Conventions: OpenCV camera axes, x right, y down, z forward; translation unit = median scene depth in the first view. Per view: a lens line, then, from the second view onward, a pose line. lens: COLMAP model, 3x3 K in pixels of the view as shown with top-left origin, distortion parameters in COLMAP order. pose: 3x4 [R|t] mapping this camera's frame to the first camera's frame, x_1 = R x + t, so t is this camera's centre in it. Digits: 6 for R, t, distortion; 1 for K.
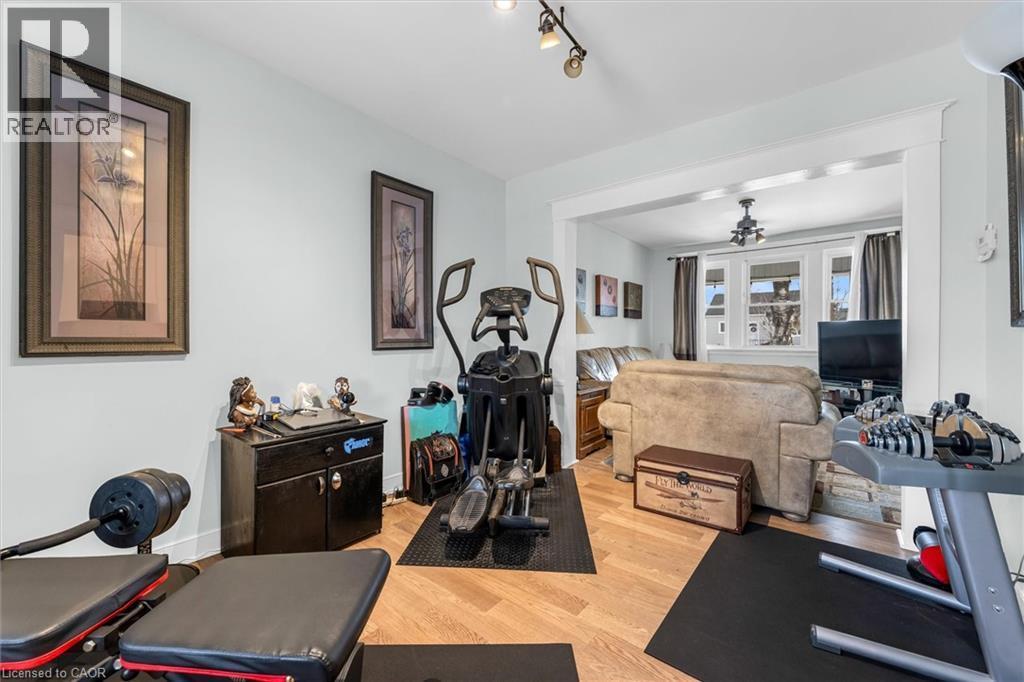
lens RADIAL K [[405.7, 0, 512.0], [0, 405.7, 341.0], [0, 0, 1]] dist [-0.000545, -0.000147]
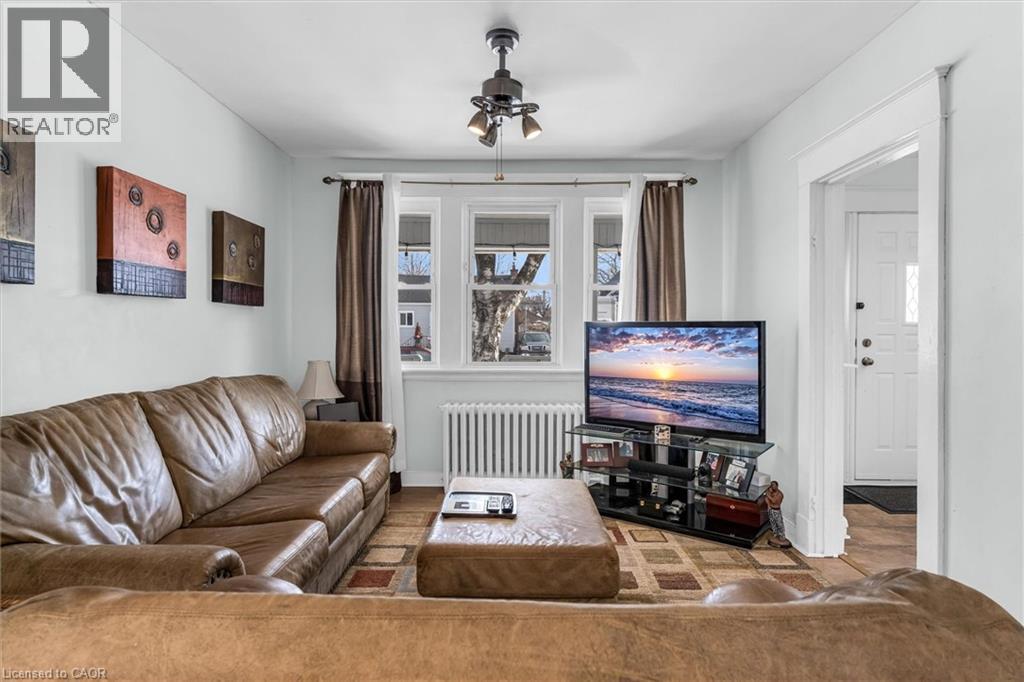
lens RADIAL K [[557.2, 0, 509.4], [0, 557.2, 335.5], [0, 0, 1]] dist [-0.001010, -0.000011]
pose [[0.781564, -0.001621, 0.623823, 0.171294], [0.000355, 0.999998, 0.002154, -0.027074], [-0.623825, -0.001462, 0.781562, 0.415666]]
